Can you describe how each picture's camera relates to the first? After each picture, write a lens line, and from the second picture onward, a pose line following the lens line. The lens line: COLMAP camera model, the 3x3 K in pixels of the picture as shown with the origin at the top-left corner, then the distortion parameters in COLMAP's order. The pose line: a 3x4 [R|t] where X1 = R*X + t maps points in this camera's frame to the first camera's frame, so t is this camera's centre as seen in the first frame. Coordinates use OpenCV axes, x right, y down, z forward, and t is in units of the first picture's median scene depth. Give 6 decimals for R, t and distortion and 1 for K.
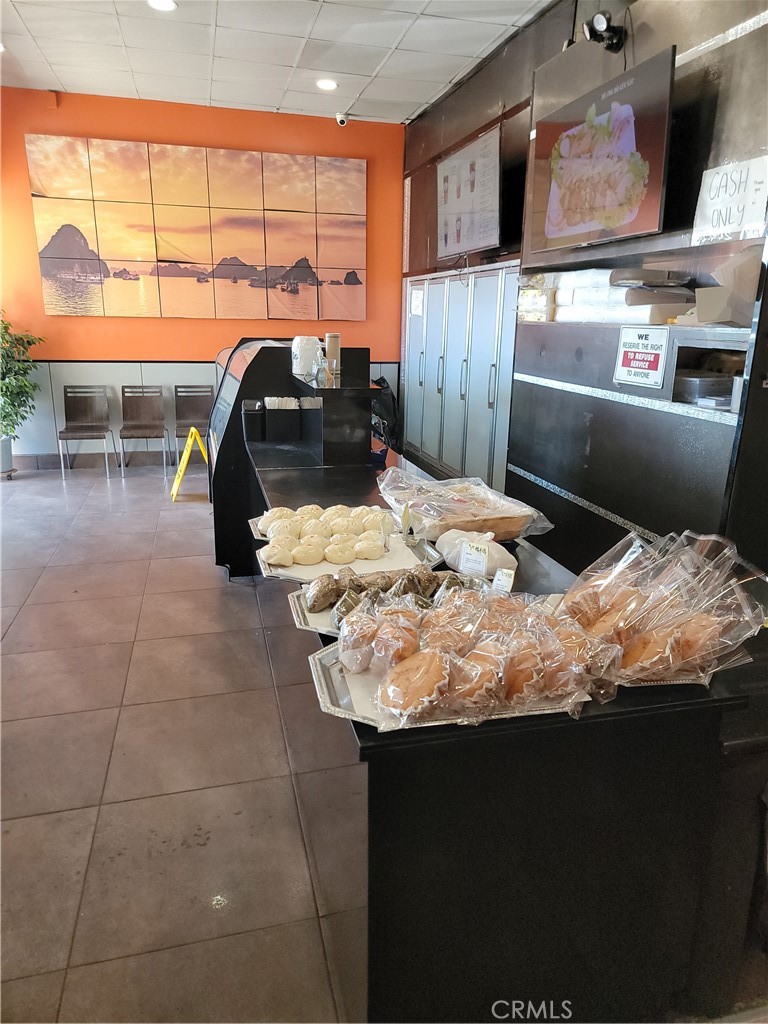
lens RADIAL K [[712.1, 0, 391.5], [0, 712.1, 505.1], [0, 0, 1]] dist [0.071217, -0.052385]
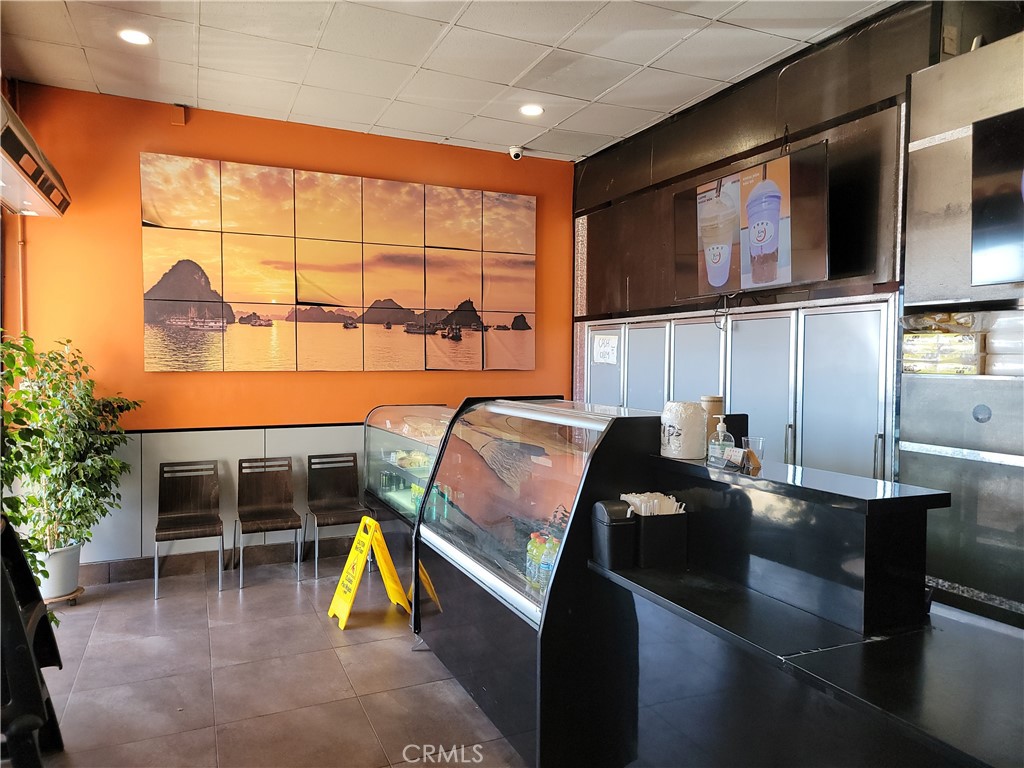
lens RADIAL K [[712.1, 0, 510.3], [0, 712.1, 381.6], [0, 0, 1]] dist [0.071217, -0.052385]
pose [[0.987093, -0.014834, 0.159457, -0.224699], [0.050473, 0.973772, -0.221856, -0.067196], [-0.151984, 0.227040, 0.961953, 0.223595]]
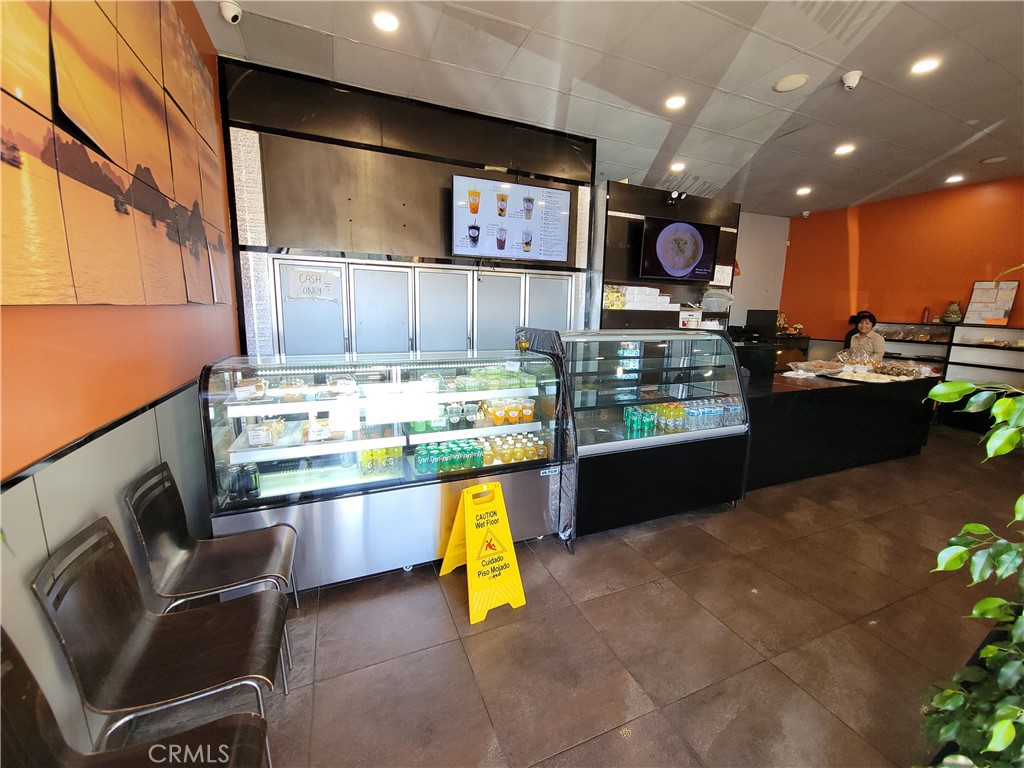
lens RADIAL K [[414.3, 0, 516.9], [0, 414.3, 375.7], [0, 0, 1]] dist [0.013303, -0.008723]
pose [[-0.148115, -0.174272, 0.973494, -0.550497], [0.232007, 0.950759, 0.205501, -0.236774], [-0.961371, 0.256295, -0.100390, 0.888307]]
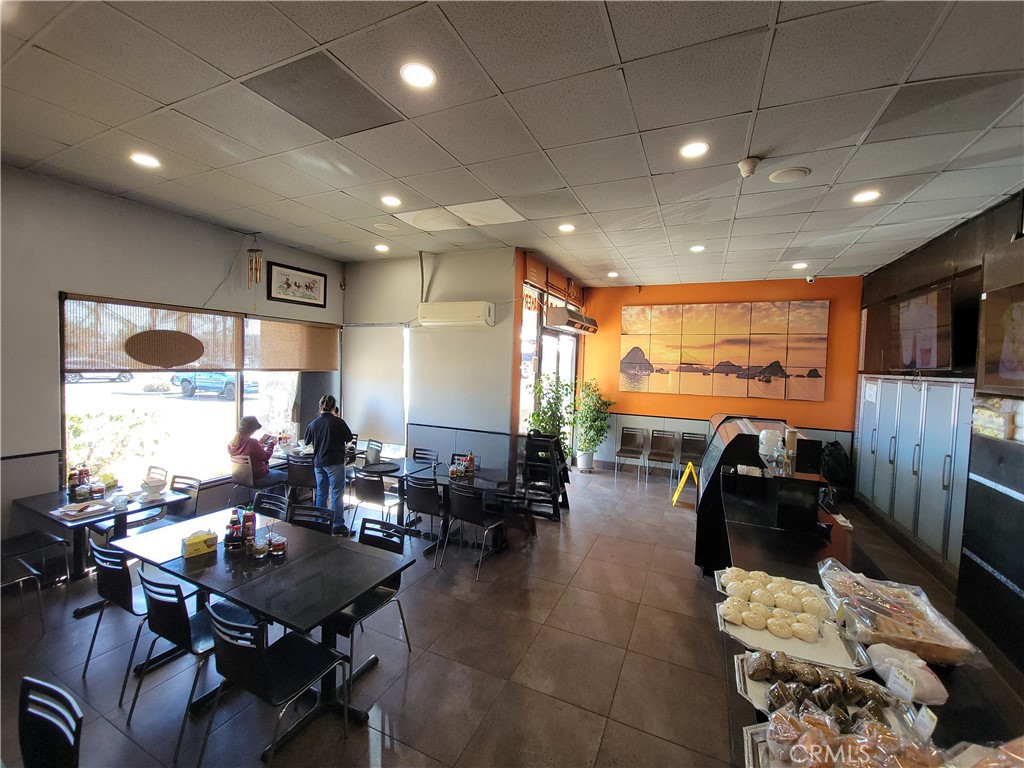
lens RADIAL K [[414.3, 0, 516.9], [0, 414.3, 375.7], [0, 0, 1]] dist [0.013303, -0.008723]
pose [[0.777918, 0.028518, -0.627718, 0.008365], [-0.178622, 0.967794, -0.177395, -0.054869], [0.602443, 0.250123, 0.757959, -0.023231]]
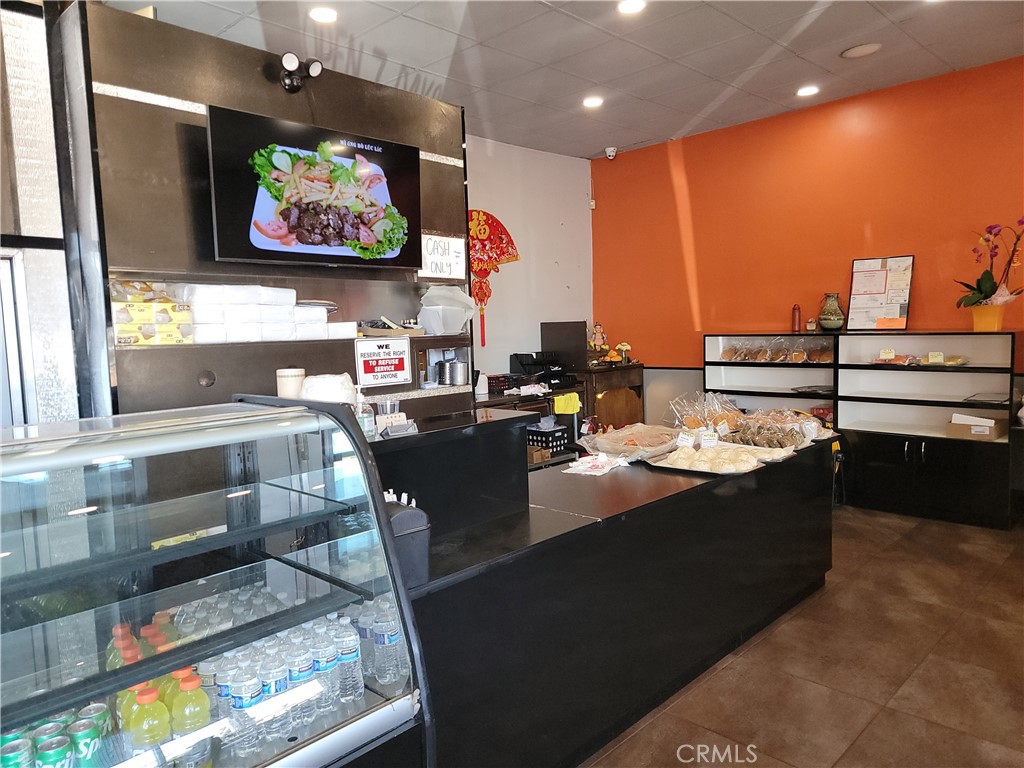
lens RADIAL K [[712.1, 0, 510.3], [0, 712.1, 381.6], [0, 0, 1]] dist [0.071217, -0.052385]
pose [[-0.516943, -0.065650, 0.853499, -0.380397], [0.243863, 0.944446, 0.220348, -0.185948], [-0.820549, 0.322044, -0.472215, 0.670587]]
